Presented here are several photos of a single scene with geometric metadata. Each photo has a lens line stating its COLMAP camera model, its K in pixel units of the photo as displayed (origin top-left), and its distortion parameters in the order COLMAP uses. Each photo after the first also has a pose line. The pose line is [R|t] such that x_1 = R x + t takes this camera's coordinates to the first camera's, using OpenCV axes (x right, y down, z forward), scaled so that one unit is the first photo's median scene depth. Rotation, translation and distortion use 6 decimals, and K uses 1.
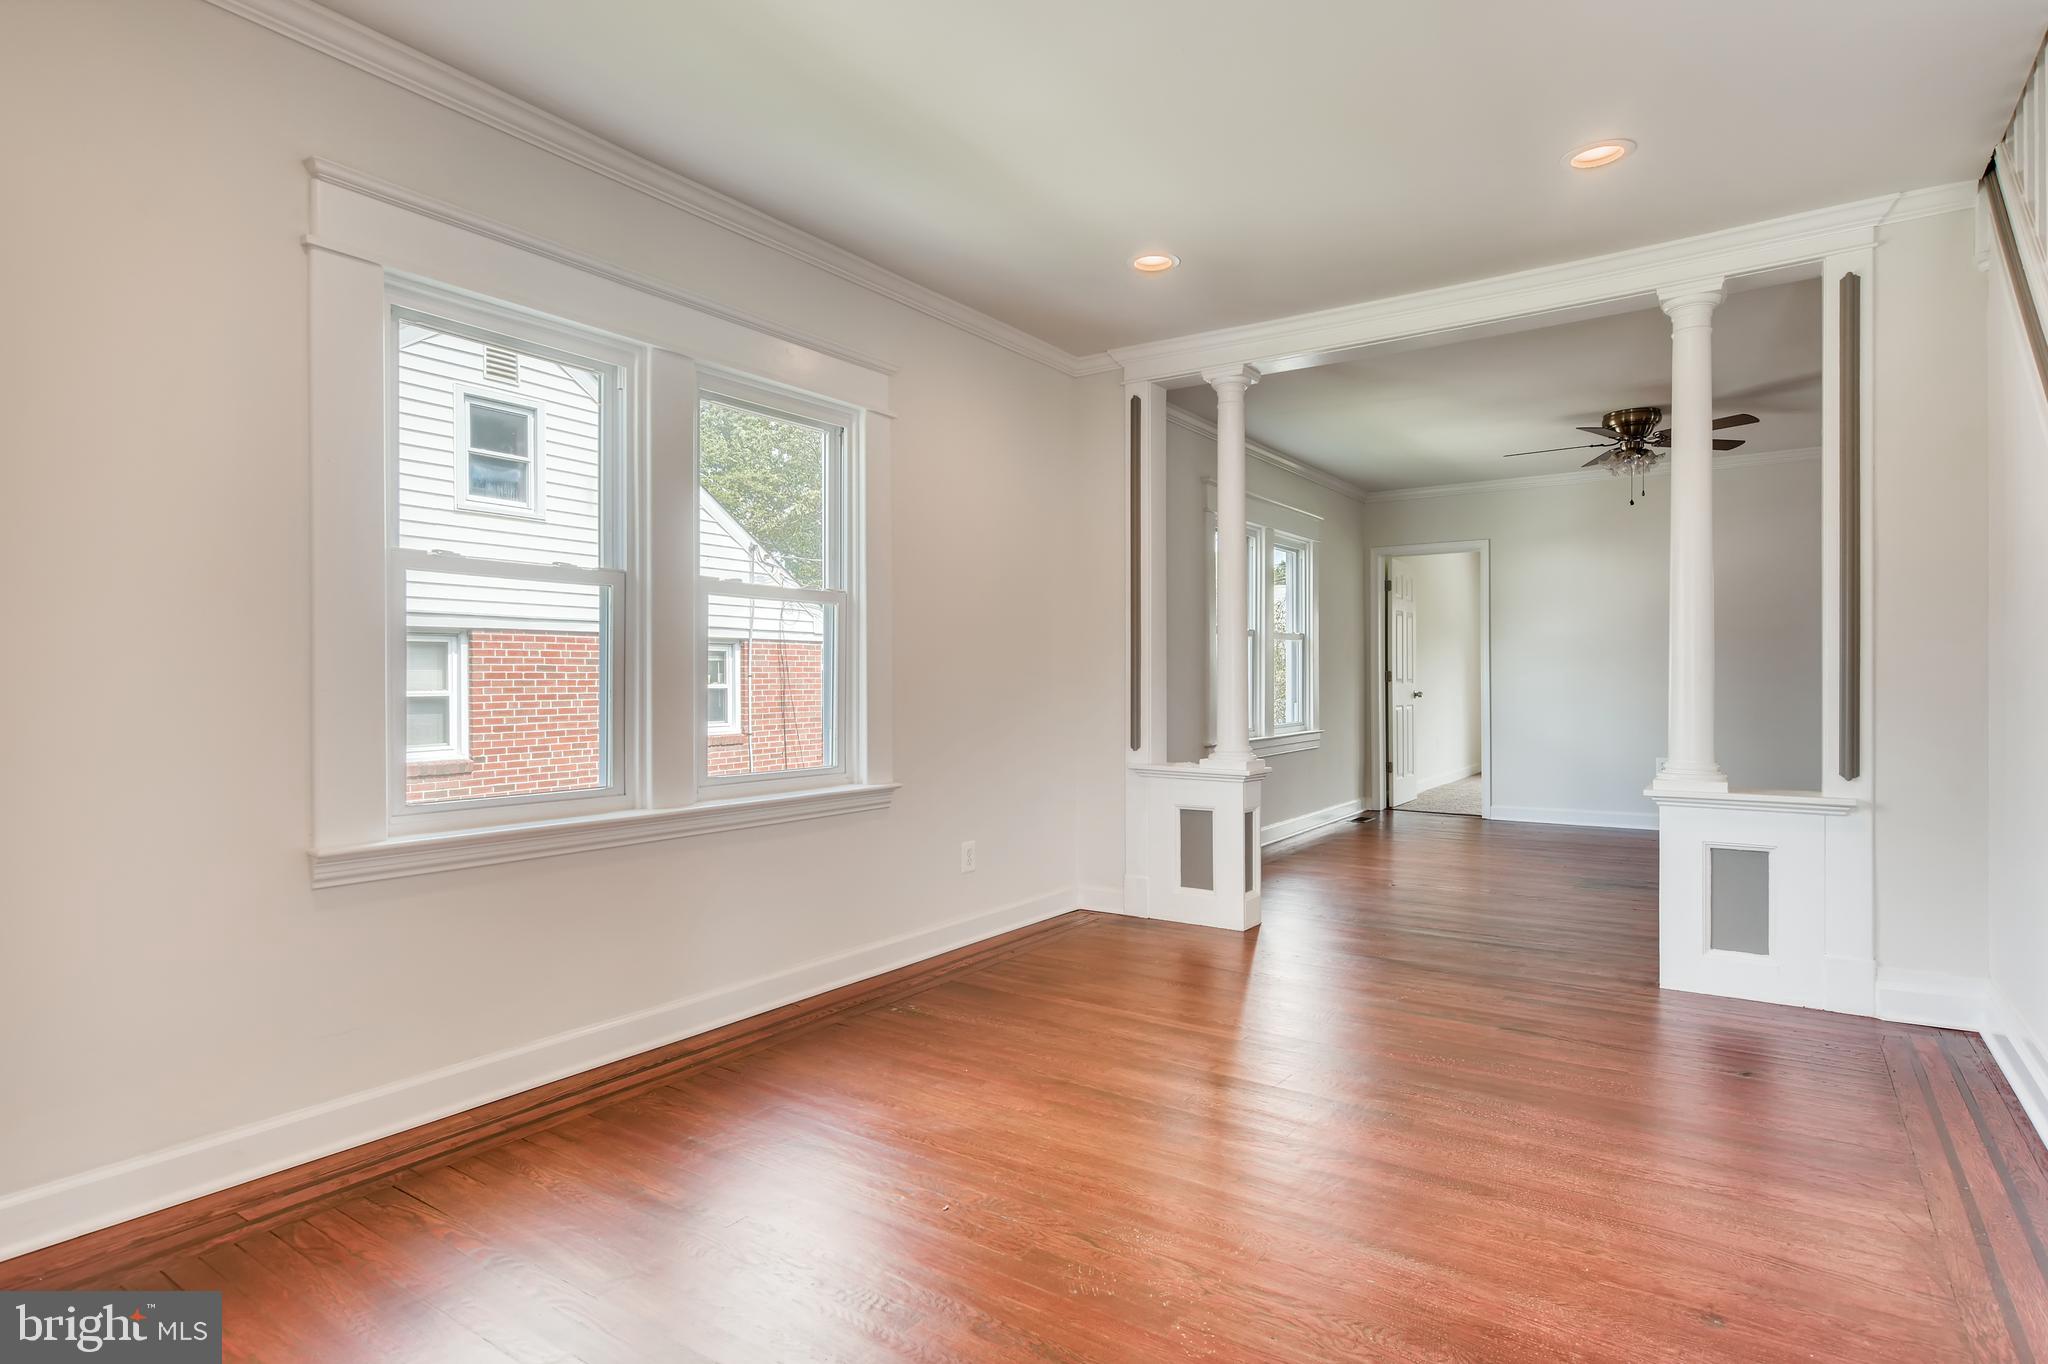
lens RADIAL K [[1071.9, 0, 1038.8], [0, 1071.9, 677.5], [0, 0, 1]] dist [-0.001268, 0.003538]
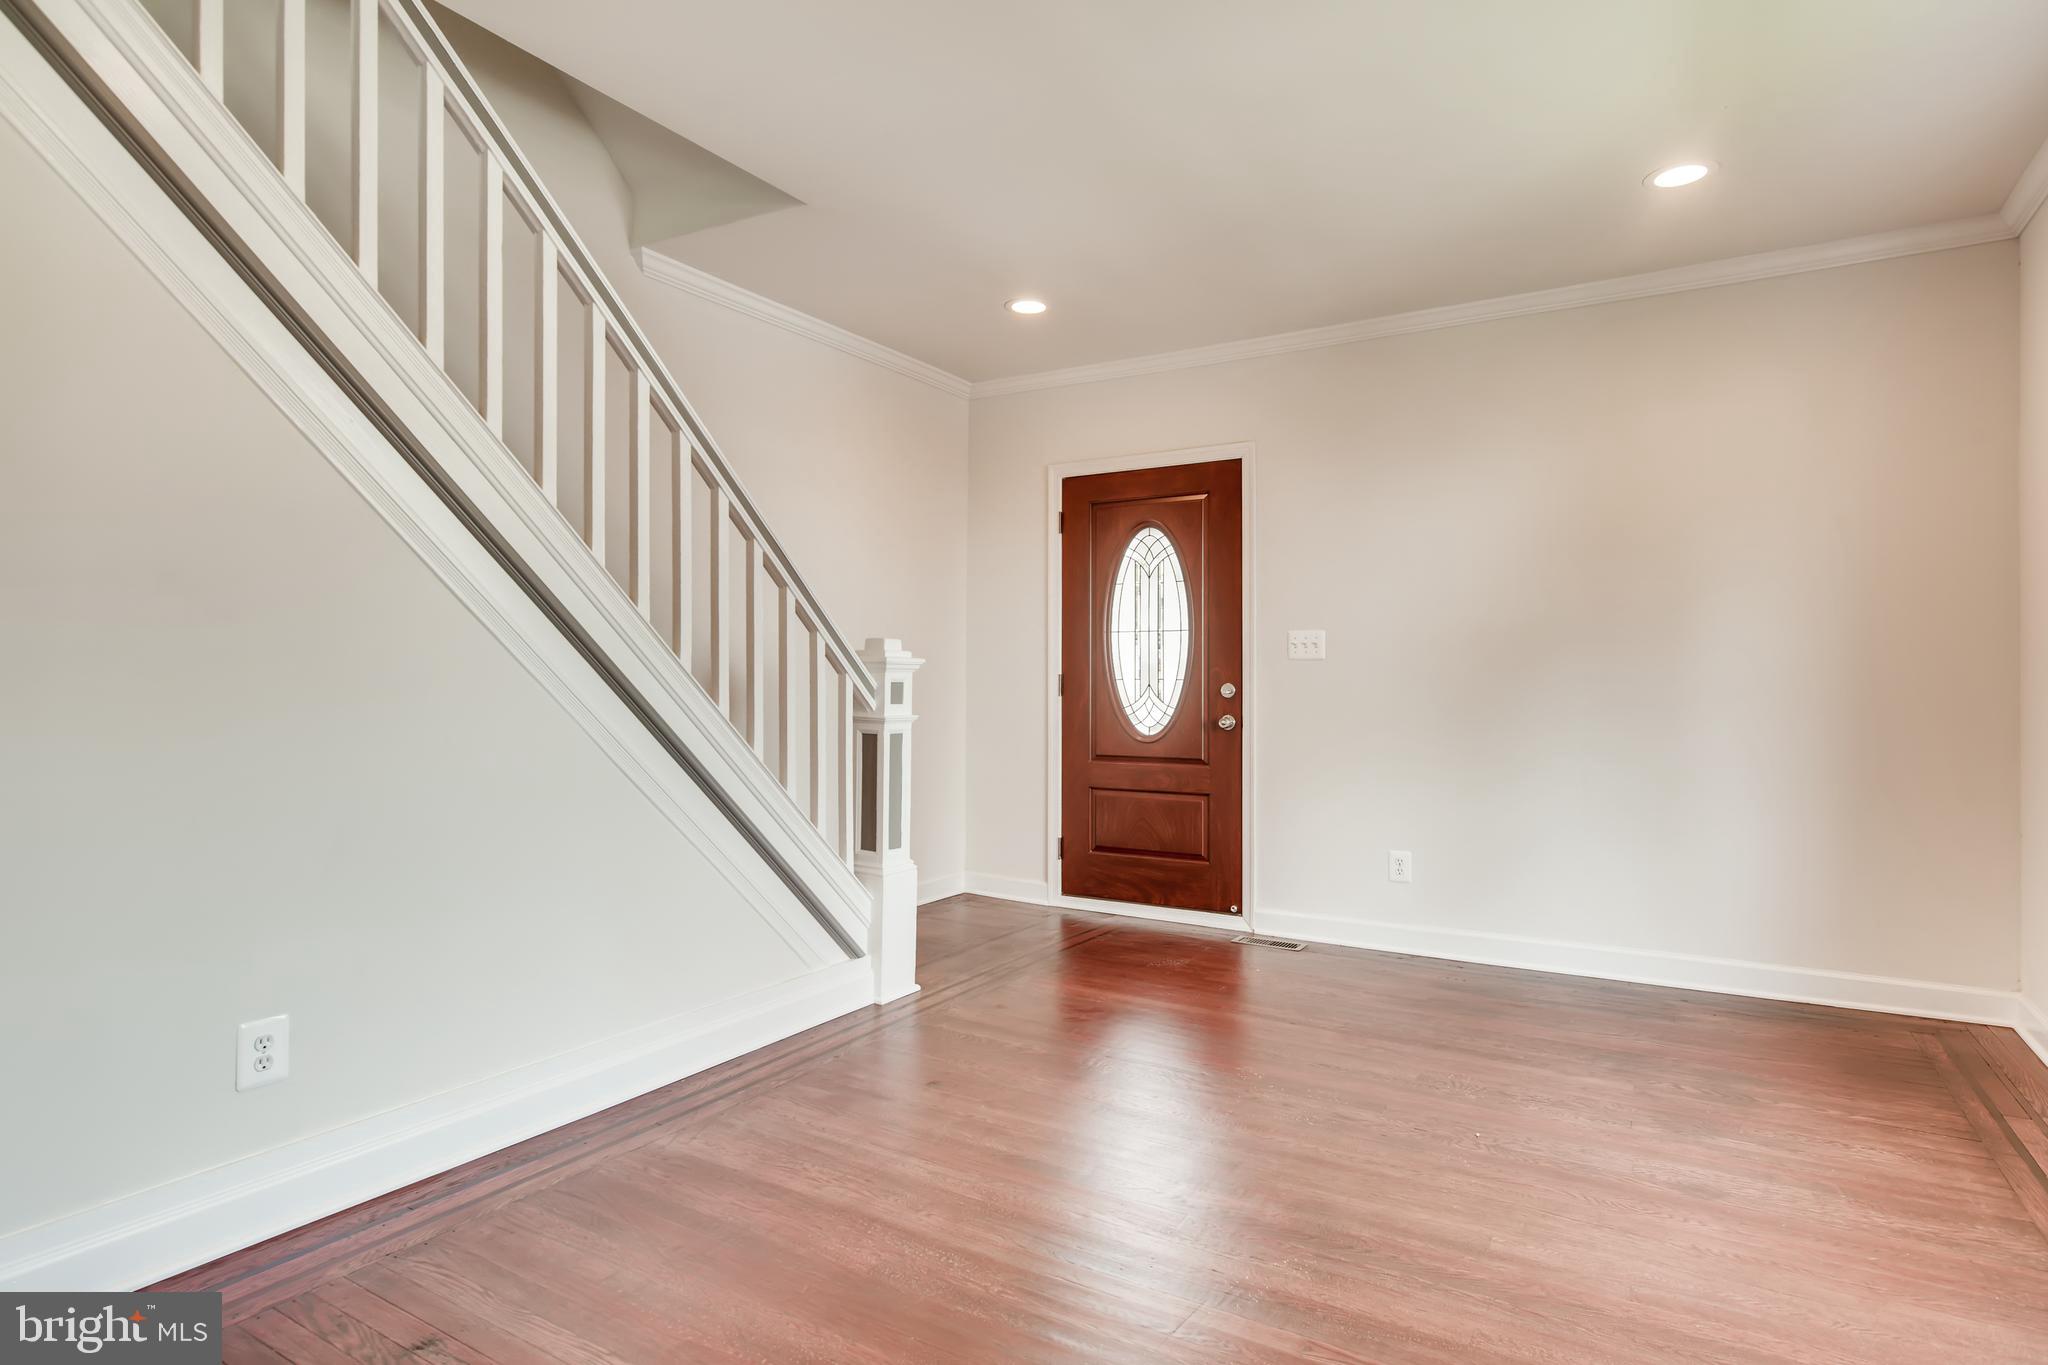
lens RADIAL K [[1071.9, 0, 1023.6], [0, 1071.9, 683.6], [0, 0, 1]] dist [-0.001268, 0.003538]
pose [[-0.998739, -0.001476, -0.050186, 0.436390], [-0.001455, 0.999999, -0.000472, -0.001975], [0.050186, -0.000399, -0.998740, 1.990247]]
